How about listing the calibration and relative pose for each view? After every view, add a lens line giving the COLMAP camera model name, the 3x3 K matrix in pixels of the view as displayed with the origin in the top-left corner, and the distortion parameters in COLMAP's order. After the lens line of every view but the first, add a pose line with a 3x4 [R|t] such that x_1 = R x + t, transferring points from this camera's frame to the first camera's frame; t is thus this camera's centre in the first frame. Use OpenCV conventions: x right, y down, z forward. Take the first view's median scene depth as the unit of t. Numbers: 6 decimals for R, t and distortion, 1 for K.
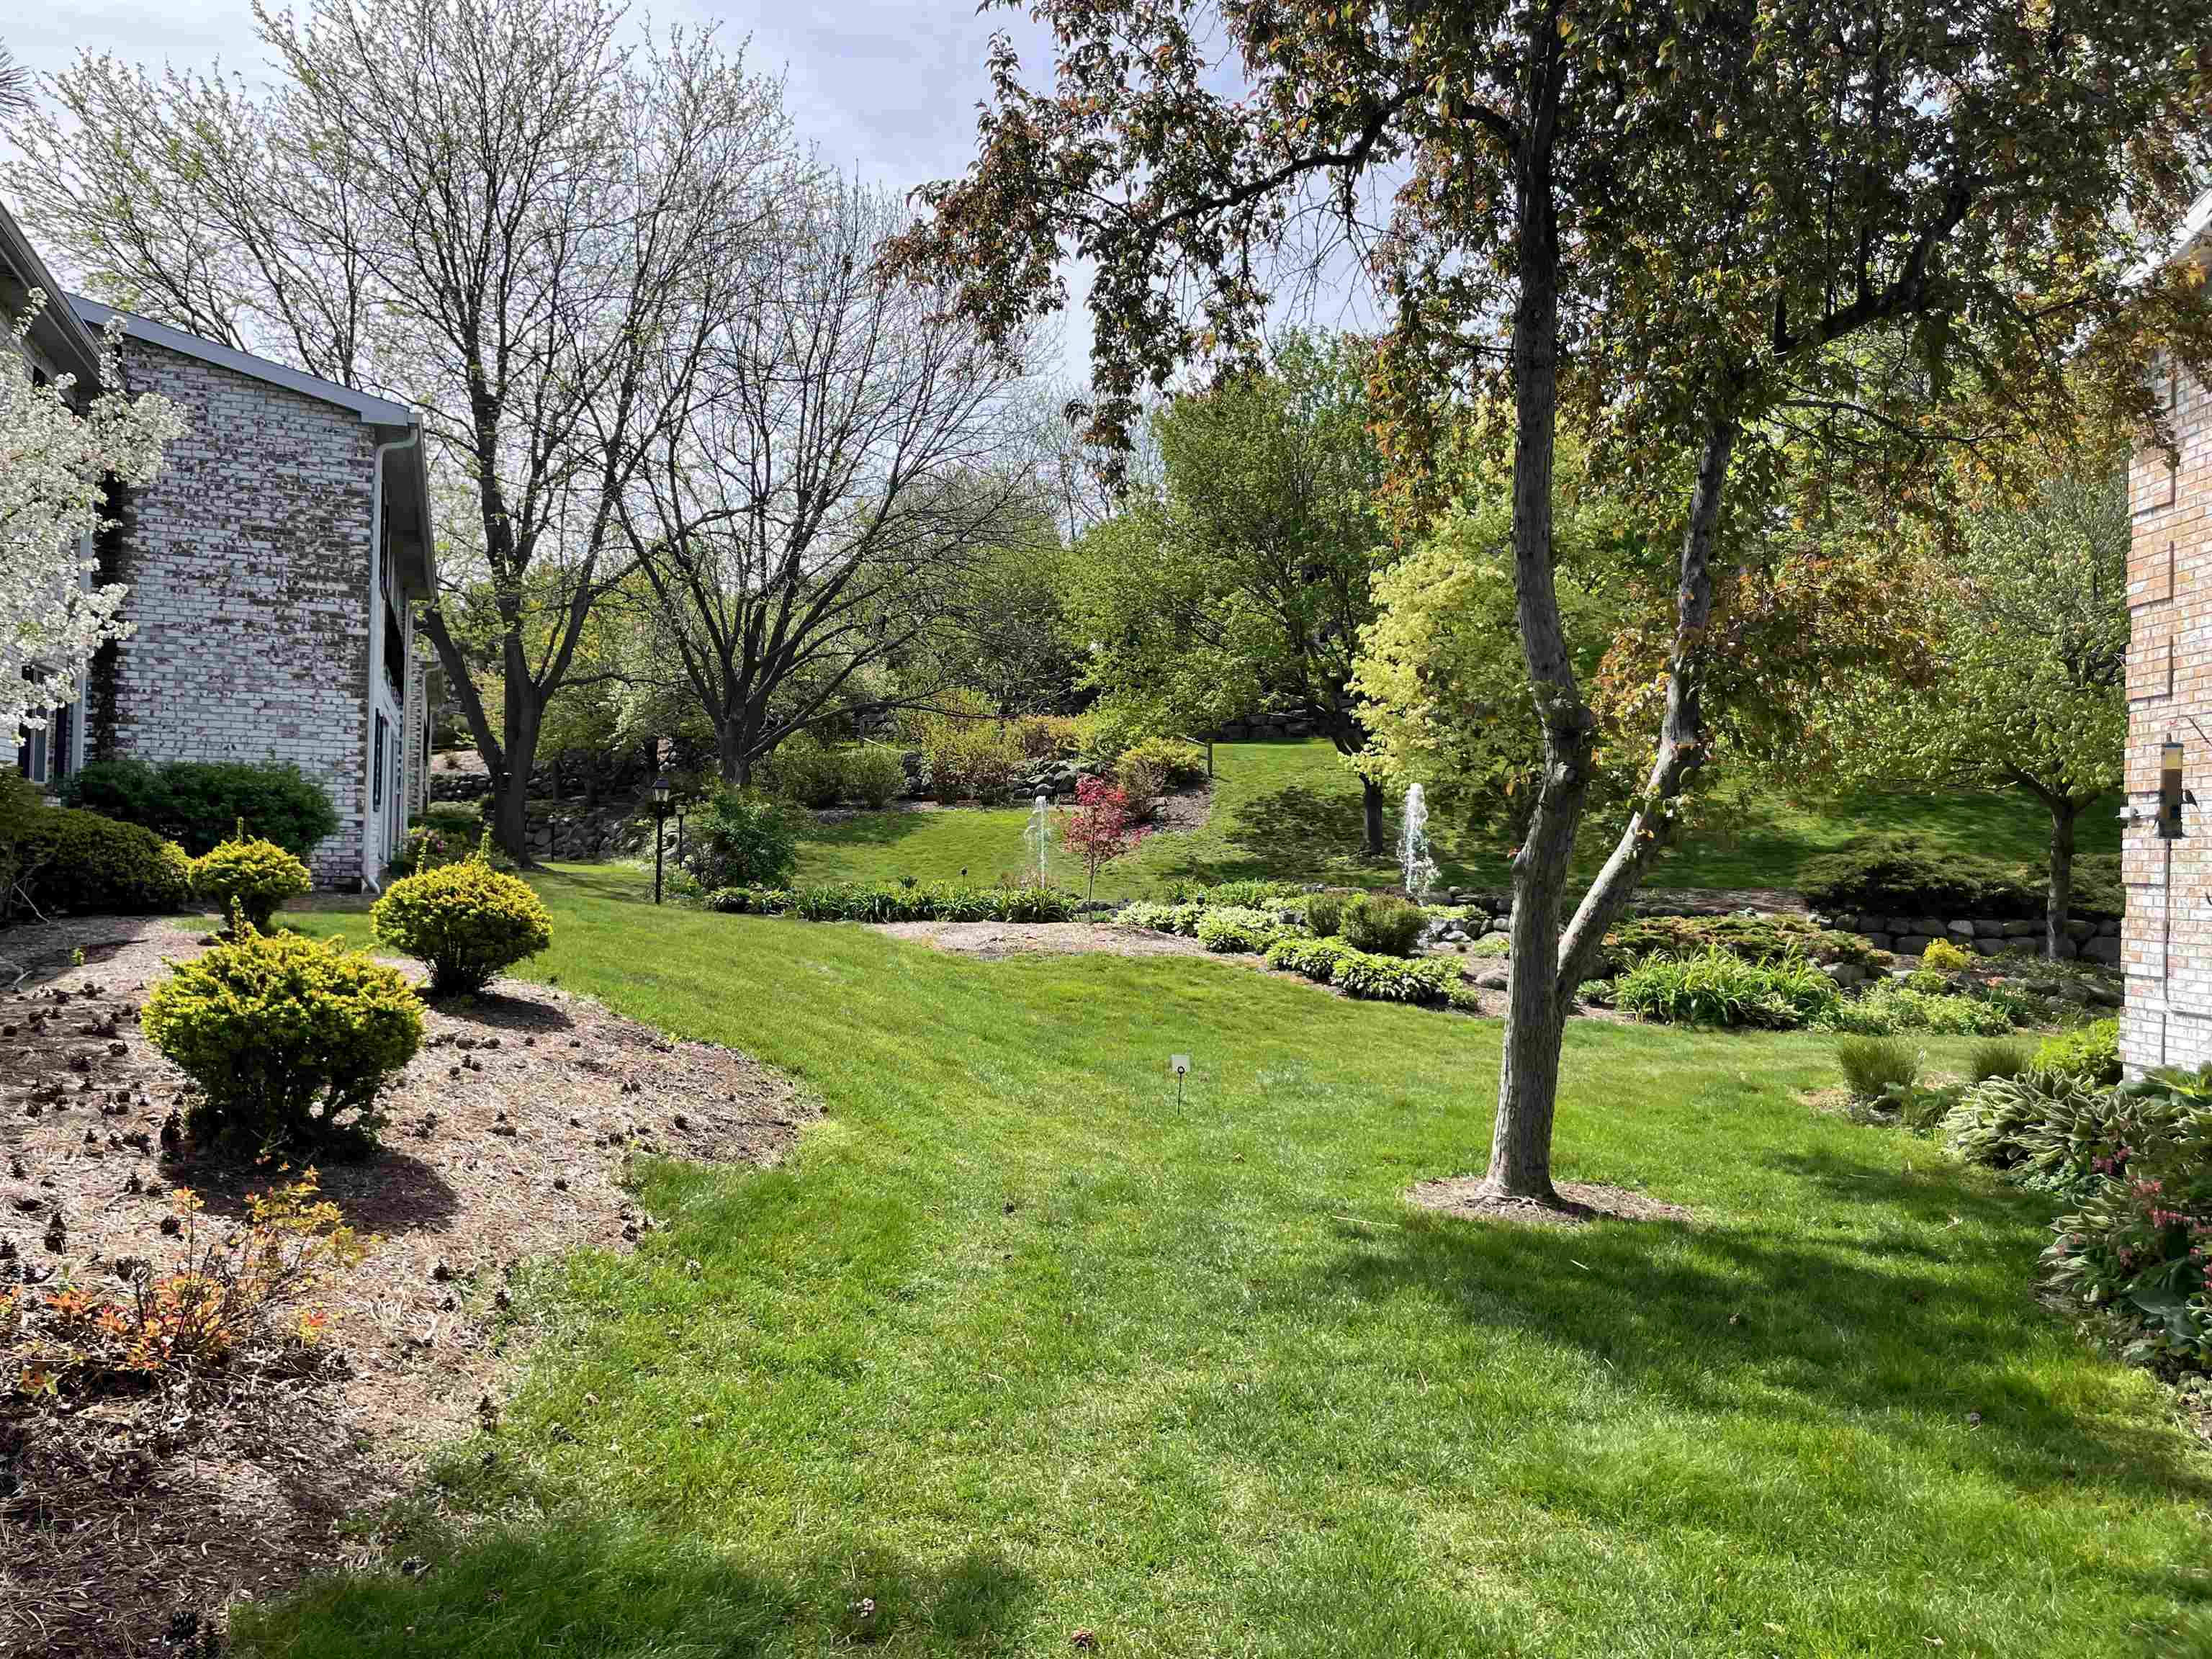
lens RADIAL K [[1669.8, 0, 1095.7], [0, 1669.8, 823.6], [0, 0, 1]] dist [0.054245, -0.010358]
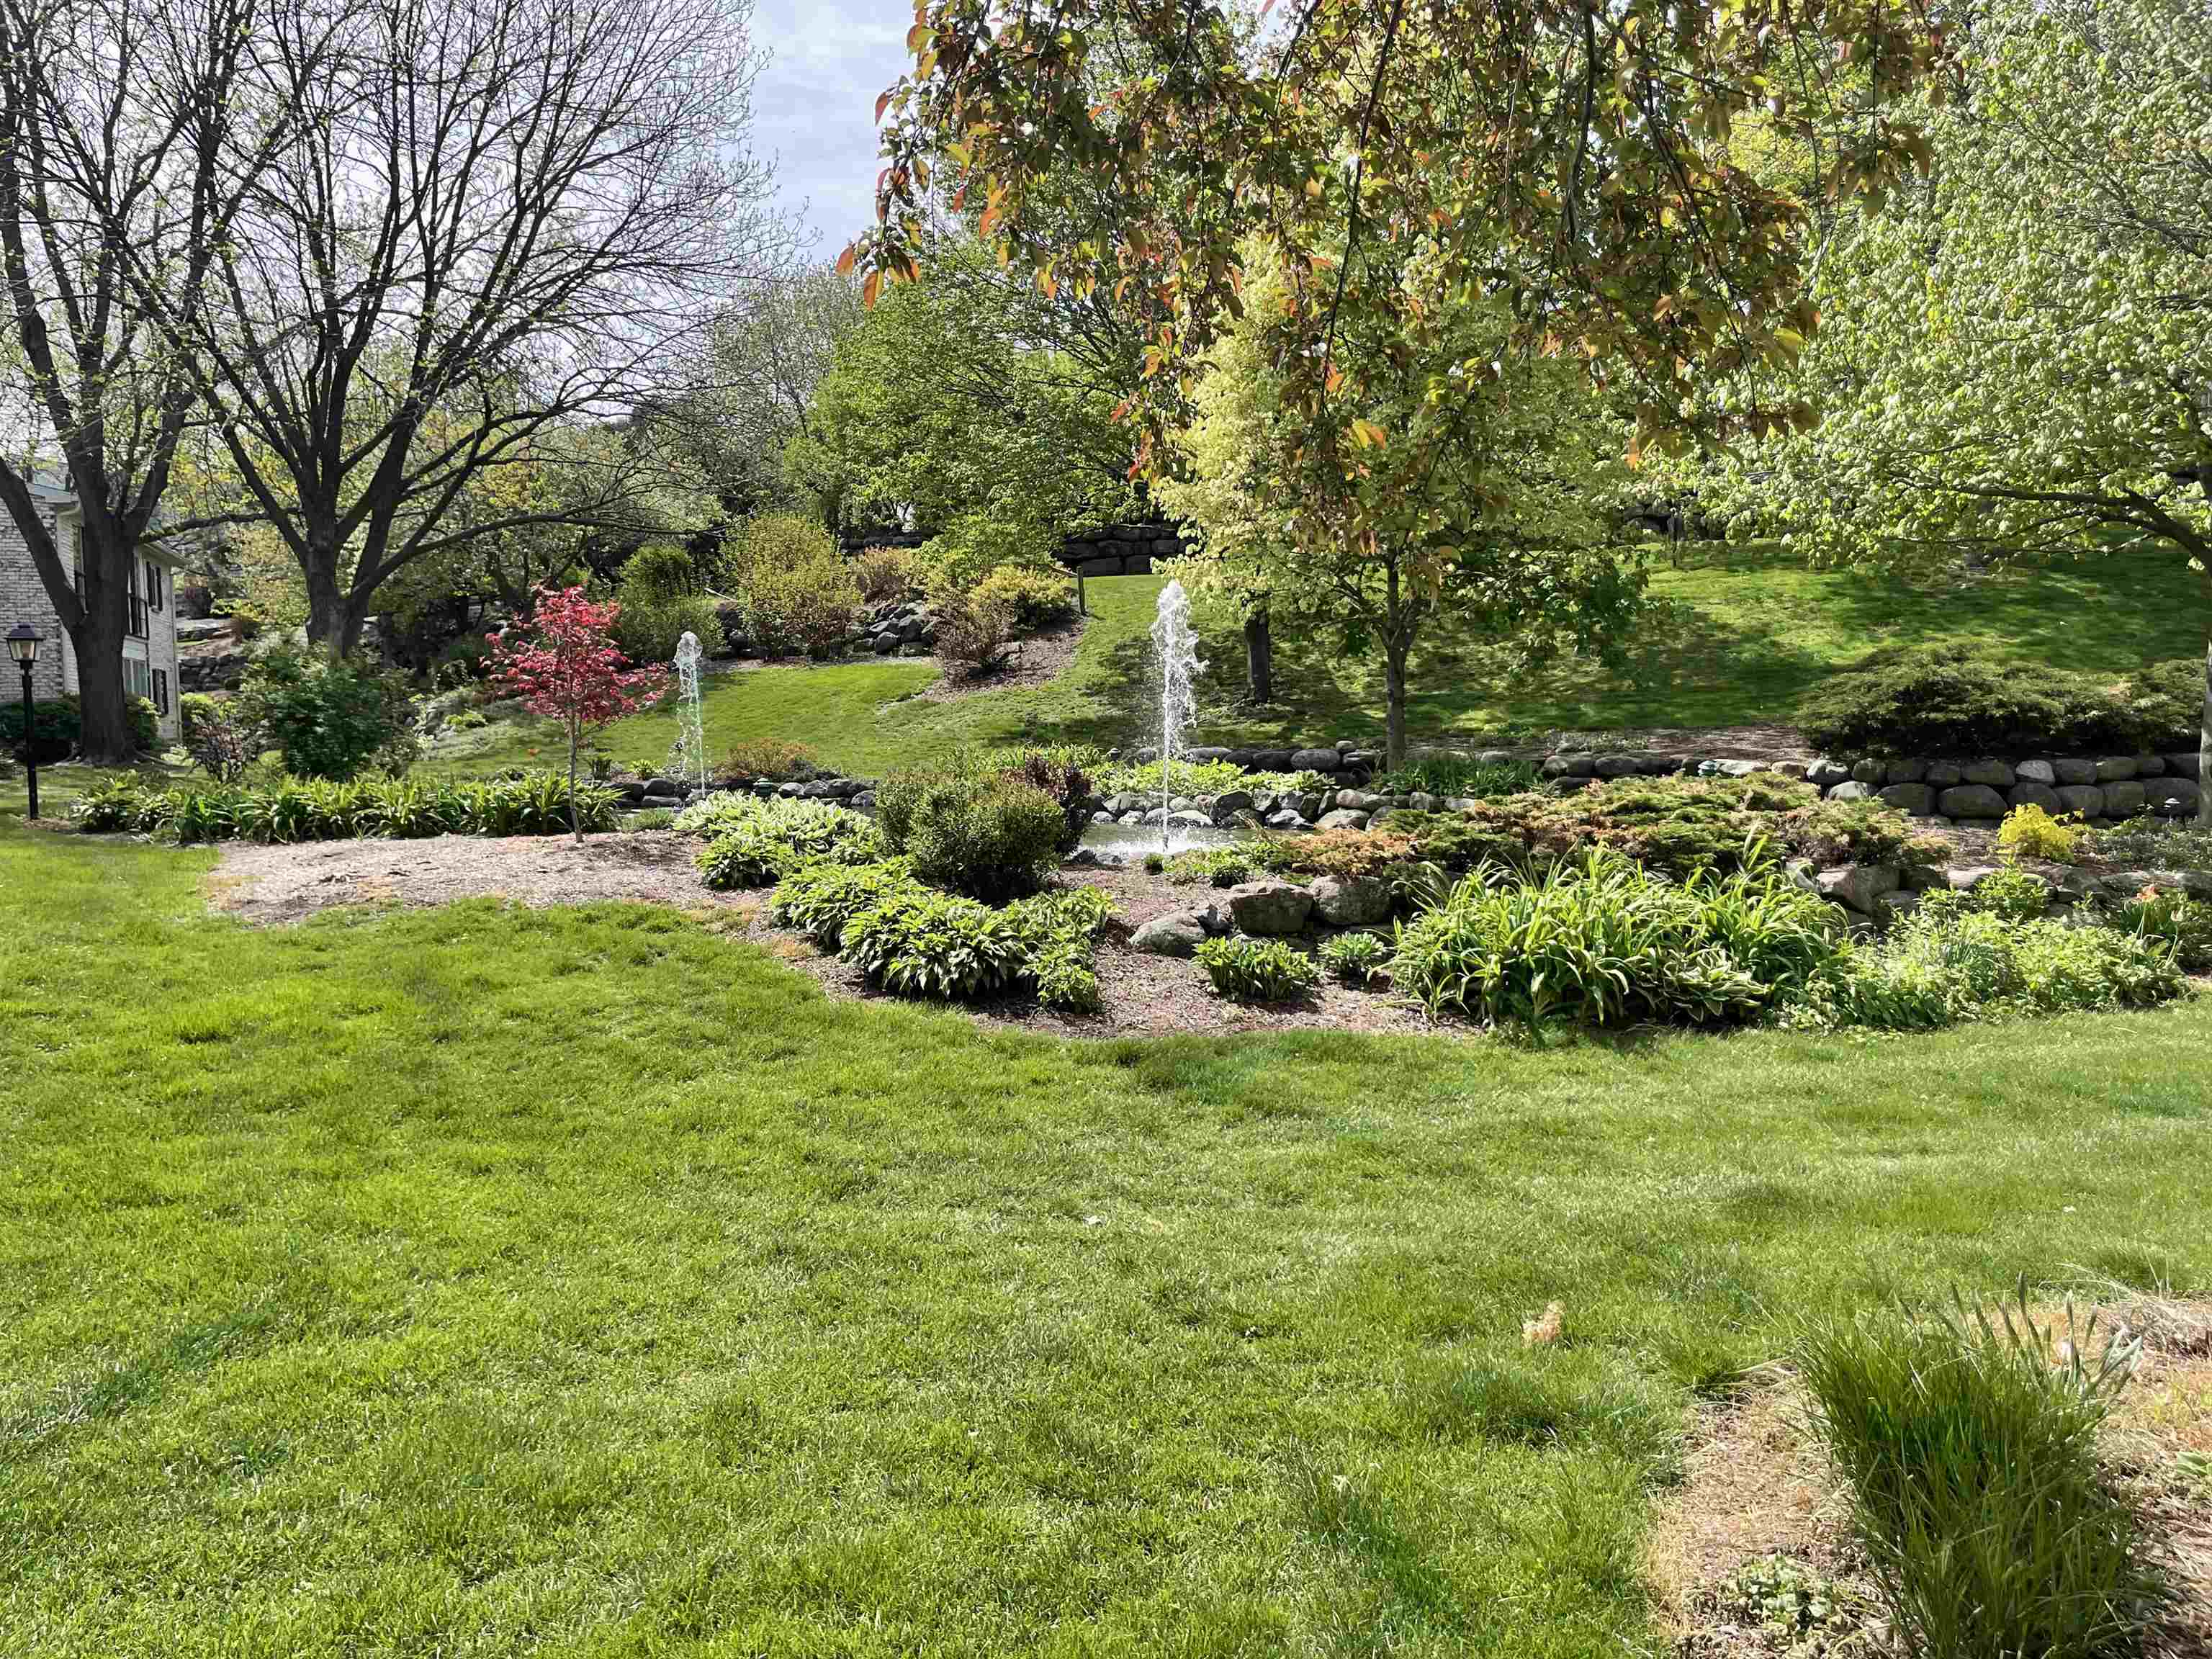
lens RADIAL K [[1669.8, 0, 1112.5], [0, 1669.8, 832.3], [0, 0, 1]] dist [0.054245, -0.010358]
pose [[0.999210, -0.039267, -0.006063, 0.207622], [0.039648, 0.995362, 0.087654, 0.015979], [0.002593, -0.087825, 0.996133, 0.460106]]
